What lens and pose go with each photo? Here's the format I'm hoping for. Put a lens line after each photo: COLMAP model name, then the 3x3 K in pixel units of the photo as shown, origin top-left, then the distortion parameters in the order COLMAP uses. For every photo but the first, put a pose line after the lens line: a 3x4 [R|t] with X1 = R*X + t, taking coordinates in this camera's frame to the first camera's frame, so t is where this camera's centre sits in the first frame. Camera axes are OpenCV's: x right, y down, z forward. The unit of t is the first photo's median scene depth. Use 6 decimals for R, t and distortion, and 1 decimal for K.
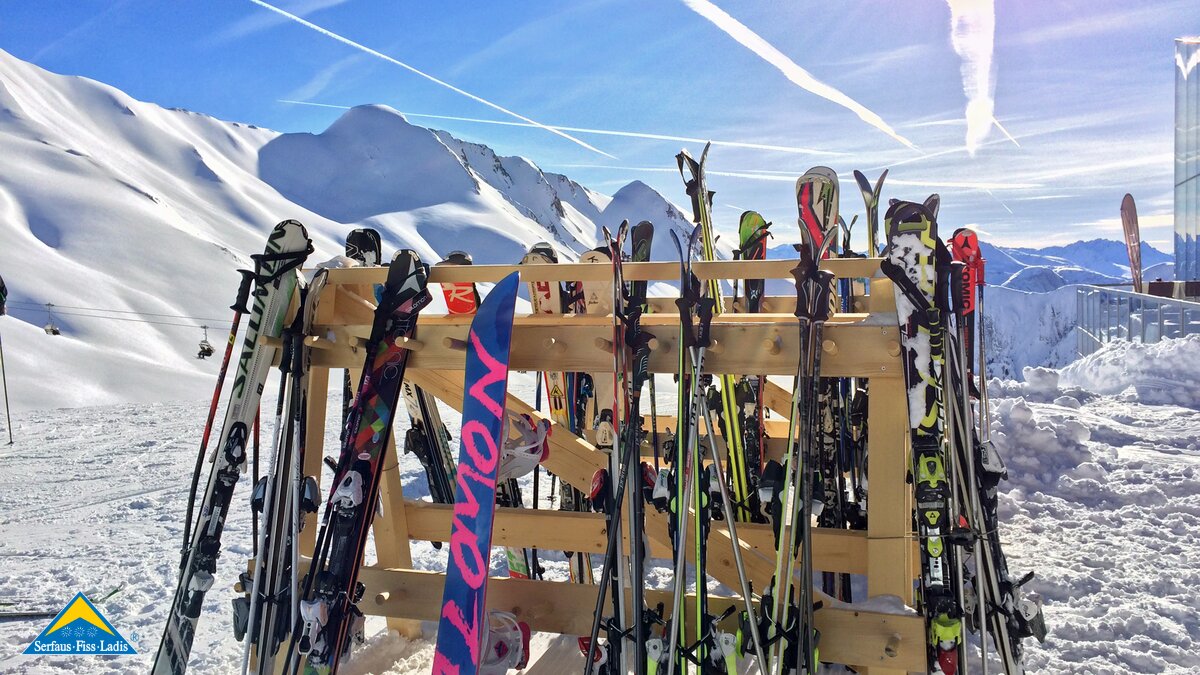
lens RADIAL K [[594.5, 0, 600.0], [0, 594.5, 337.5], [0, 0, 1]] dist [-0.000578, -0.000309]
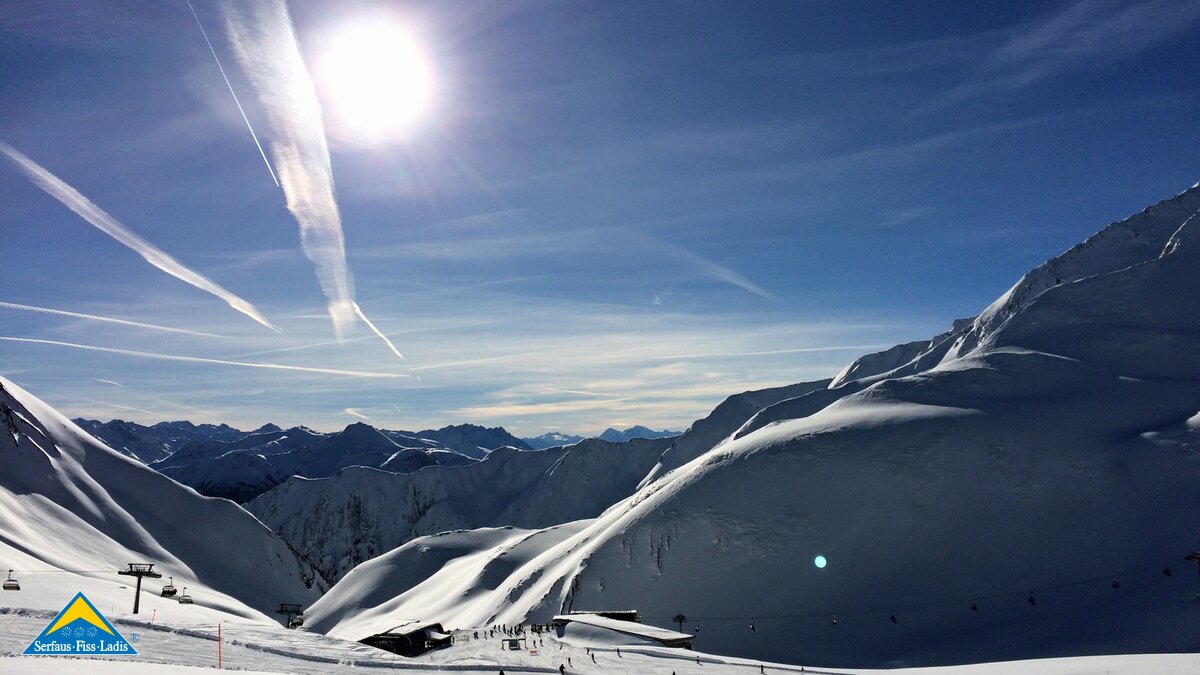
lens RADIAL K [[594.5, 0, 600.0], [0, 594.5, 337.5], [0, 0, 1]] dist [-0.000578, -0.000309]
pose [[0.948681, 0.068556, 0.308714, 0.725925], [0.017682, 0.963192, -0.268234, -0.016663], [-0.315740, 0.259927, 0.912549, -0.165558]]
